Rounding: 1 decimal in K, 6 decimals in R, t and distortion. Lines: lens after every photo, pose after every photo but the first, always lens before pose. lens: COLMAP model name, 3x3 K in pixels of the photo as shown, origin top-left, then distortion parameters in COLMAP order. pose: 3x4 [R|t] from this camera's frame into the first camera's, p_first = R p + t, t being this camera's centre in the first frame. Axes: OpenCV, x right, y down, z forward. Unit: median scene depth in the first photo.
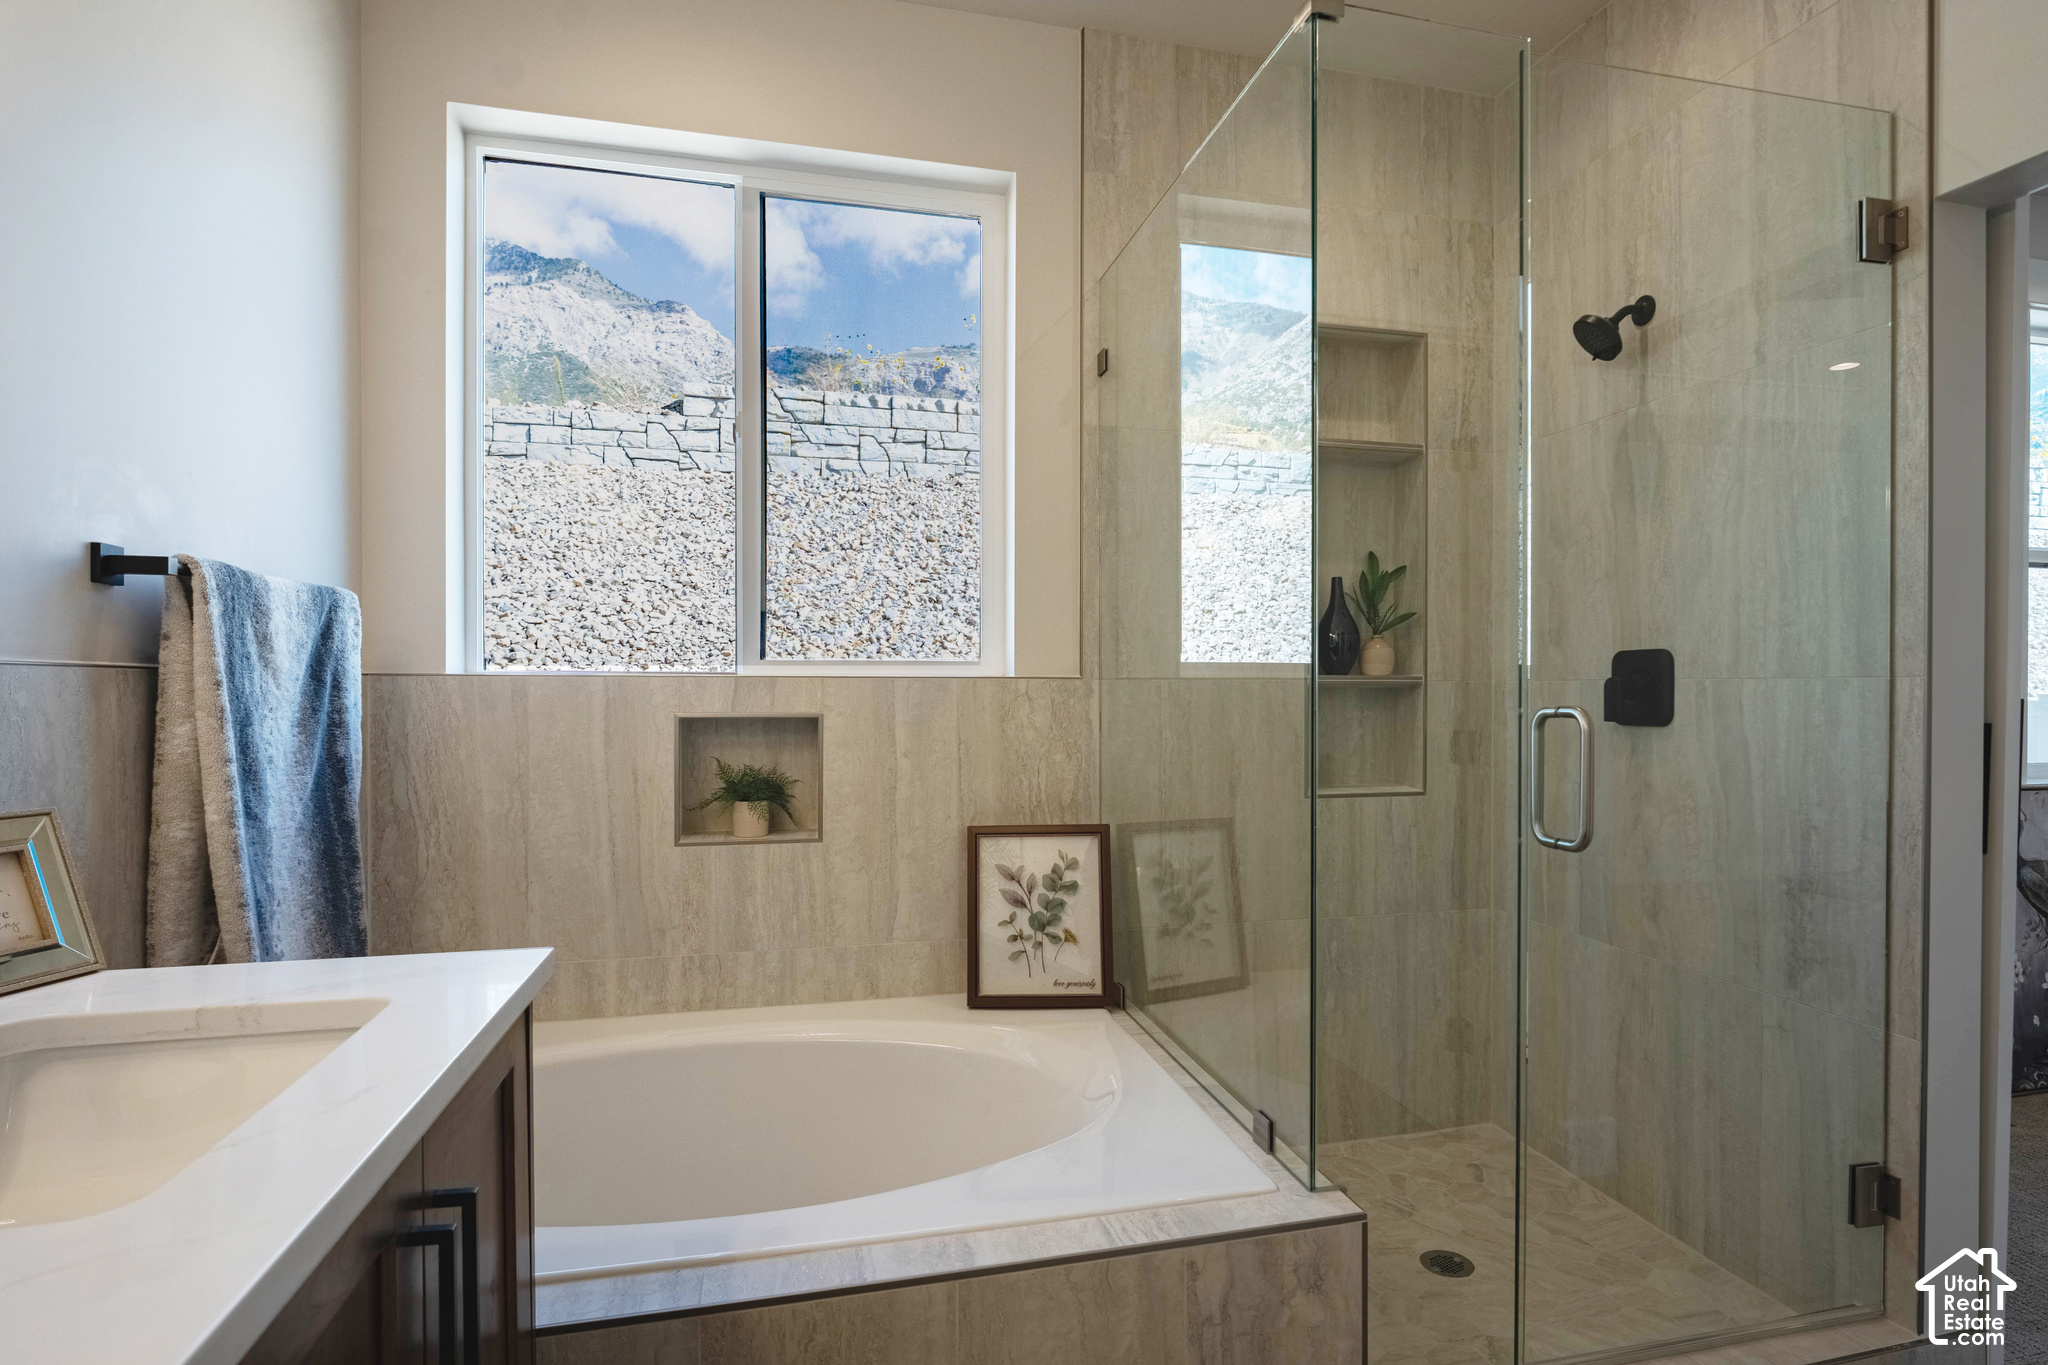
lens RADIAL K [[1055.1, 0, 1032.5], [0, 1055.1, 693.1], [0, 0, 1]] dist [-0.009405, -0.001773]
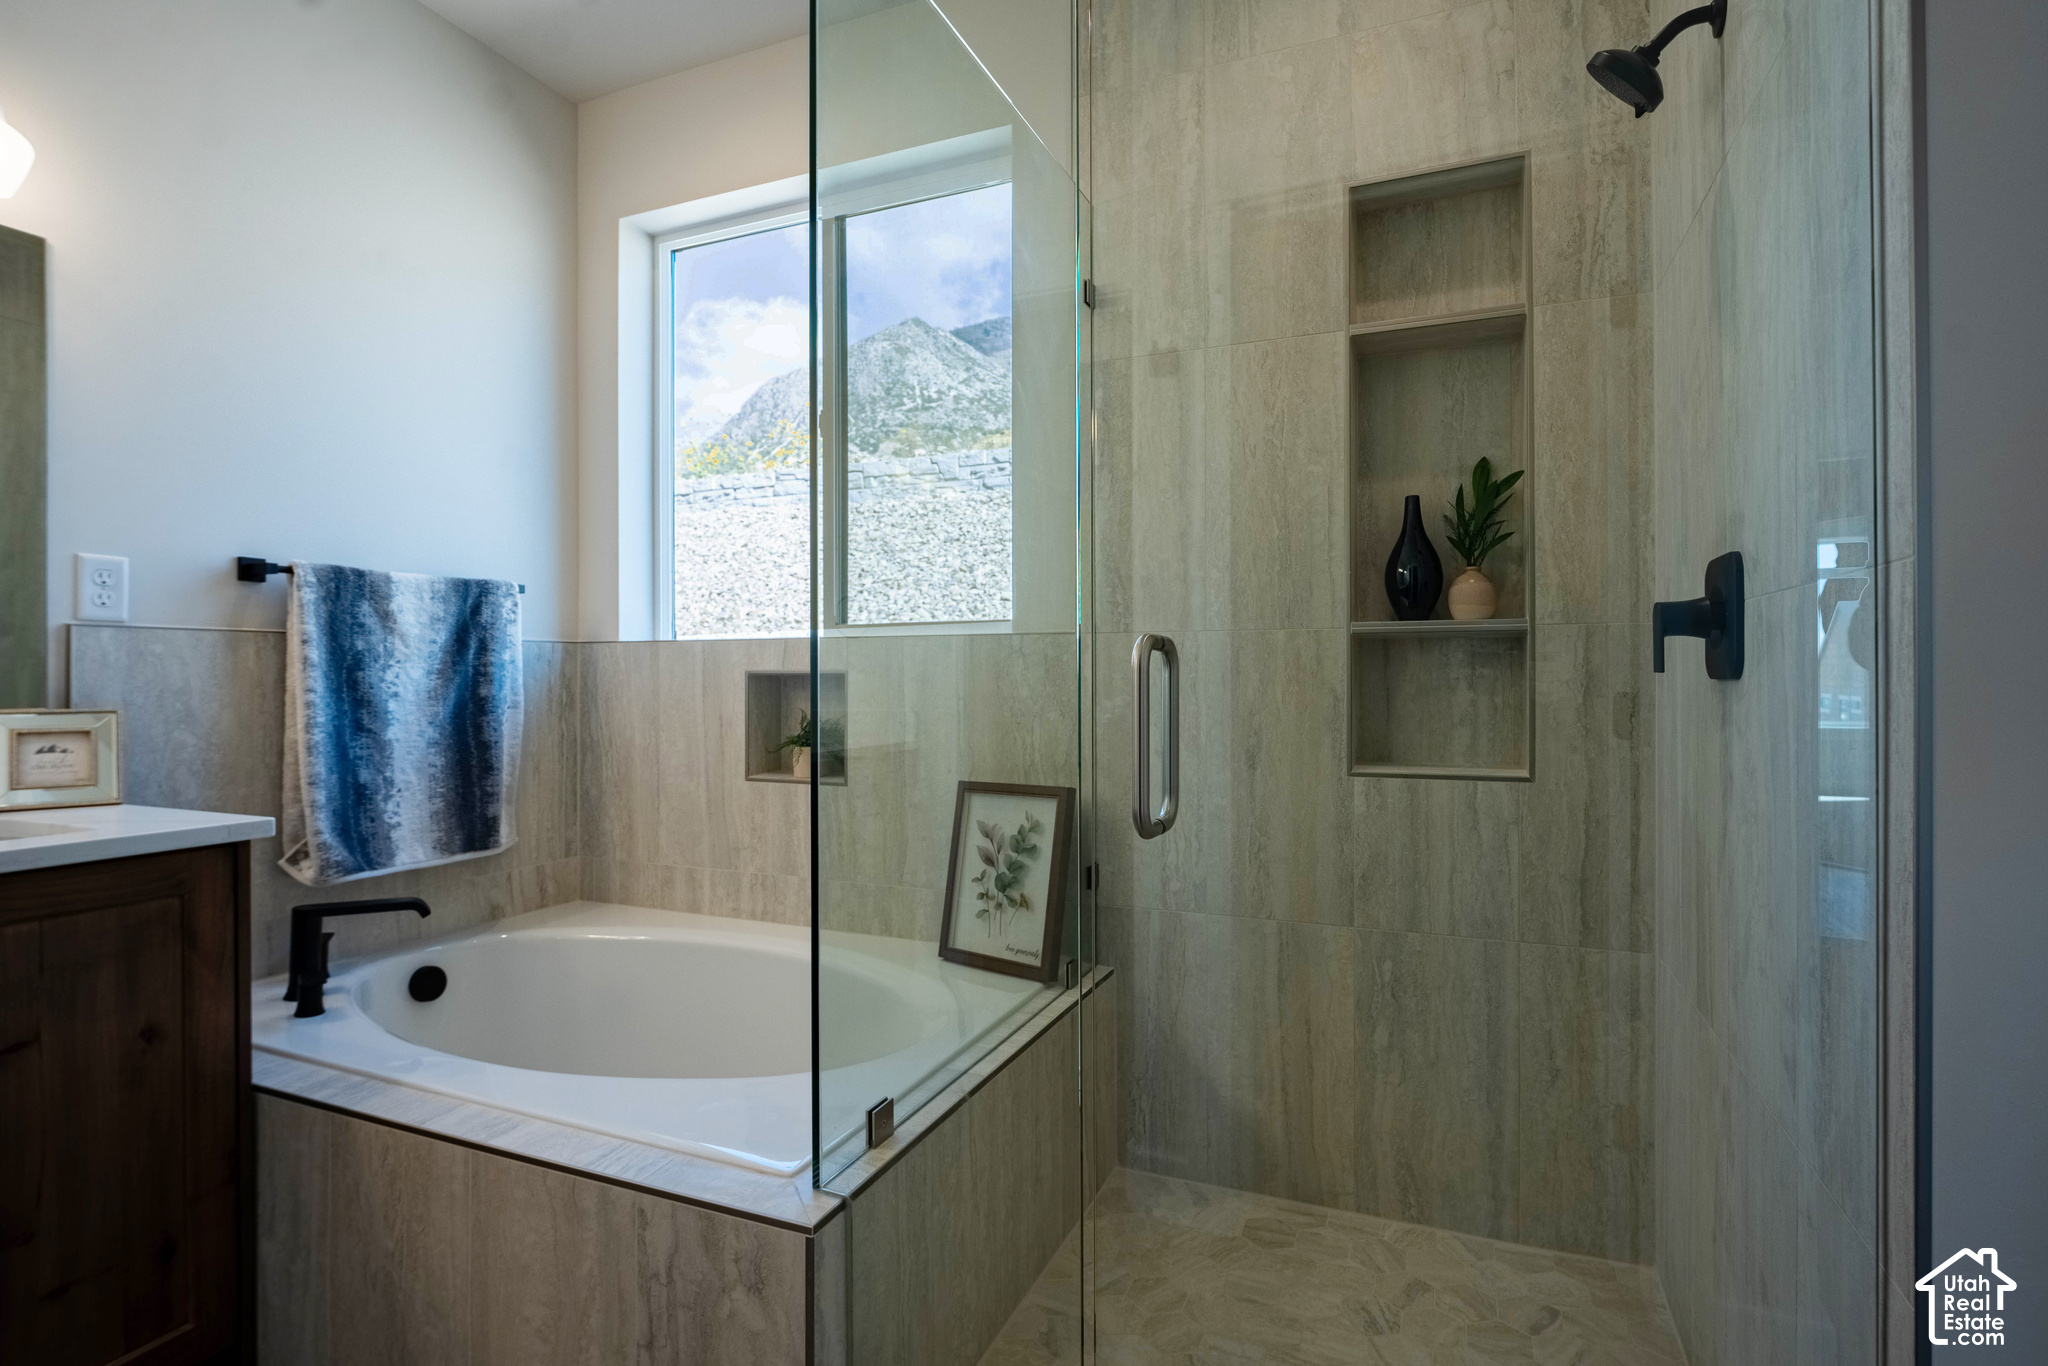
lens RADIAL K [[989.3, 0, 1025.0], [0, 989.3, 670.1], [0, 0, 1]] dist [-0.013948, 0.000718]
pose [[0.798343, -0.006867, -0.602164, 0.573469], [0.001205, 0.999951, -0.009805, 0.029391], [0.602202, 0.007102, 0.798312, 0.280669]]
